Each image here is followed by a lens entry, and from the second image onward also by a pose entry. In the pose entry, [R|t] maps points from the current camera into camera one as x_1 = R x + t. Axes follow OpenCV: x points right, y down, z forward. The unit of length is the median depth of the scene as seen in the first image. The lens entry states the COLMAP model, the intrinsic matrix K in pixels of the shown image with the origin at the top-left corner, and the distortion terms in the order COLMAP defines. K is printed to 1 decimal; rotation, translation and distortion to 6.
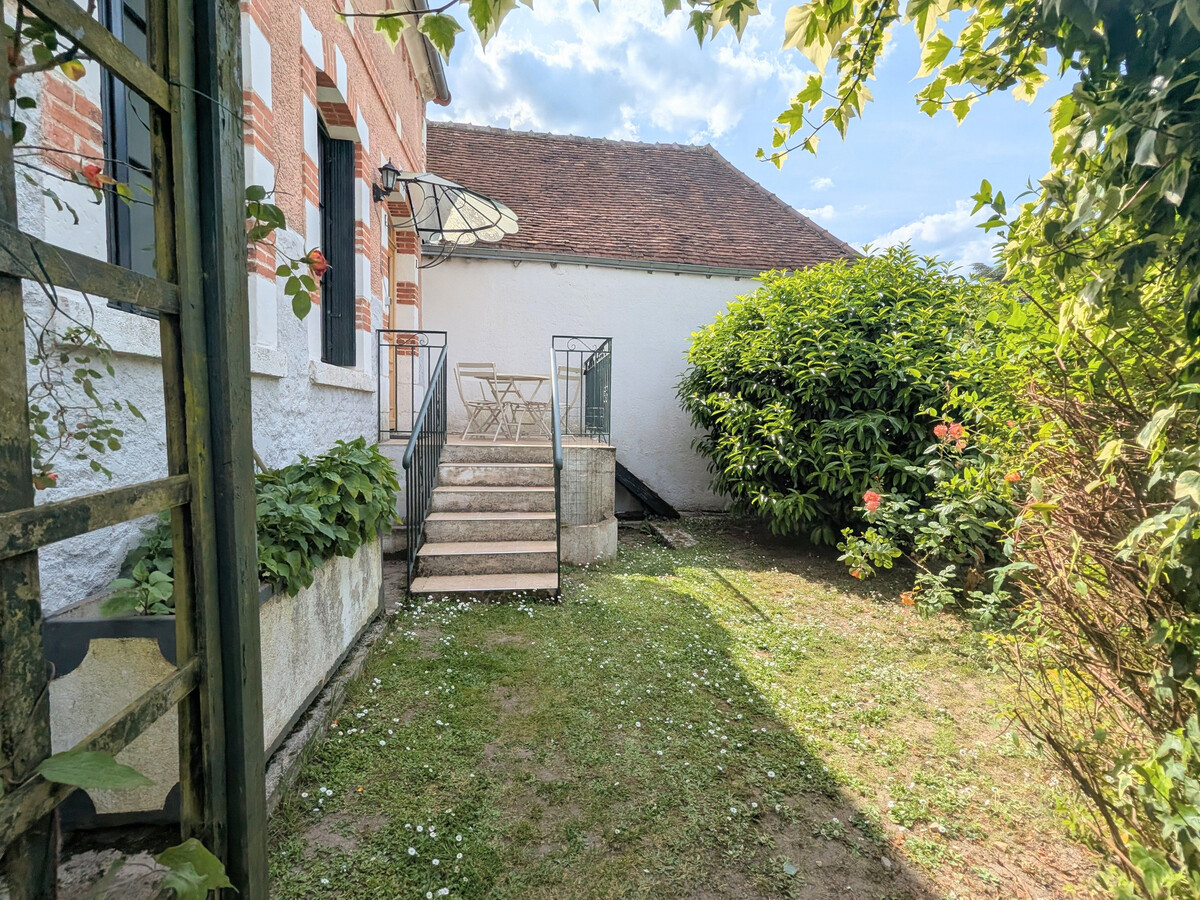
lens RADIAL K [[573.1, 0, 600.0], [0, 573.1, 450.0], [0, 0, 1]] dist [0.000894, -0.000587]
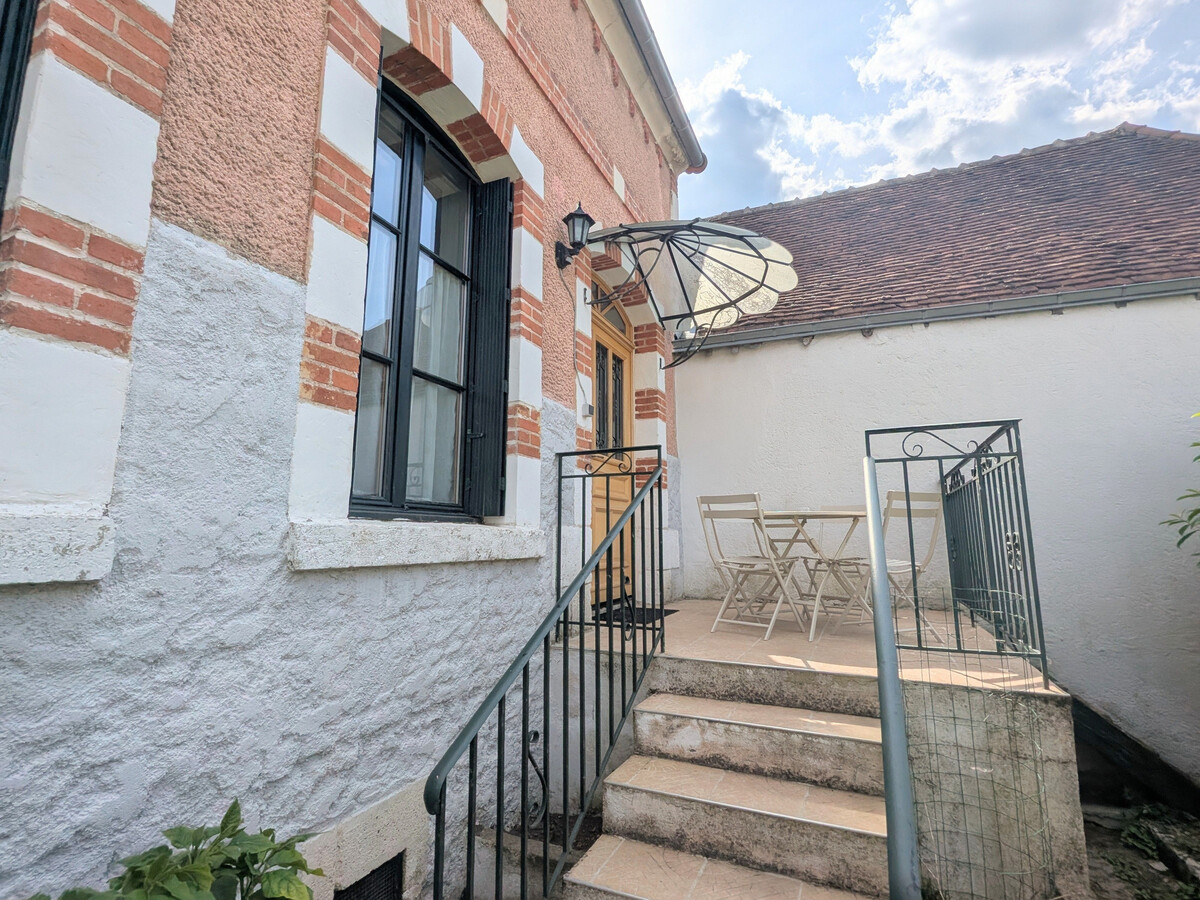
lens RADIAL K [[573.1, 0, 600.0], [0, 573.1, 450.0], [0, 0, 1]] dist [0.000894, -0.000587]
pose [[0.851279, -0.099569, -0.515180, -0.020942], [-0.014668, 0.976931, -0.213049, -0.062469], [0.524508, 0.188921, 0.830181, 0.388407]]
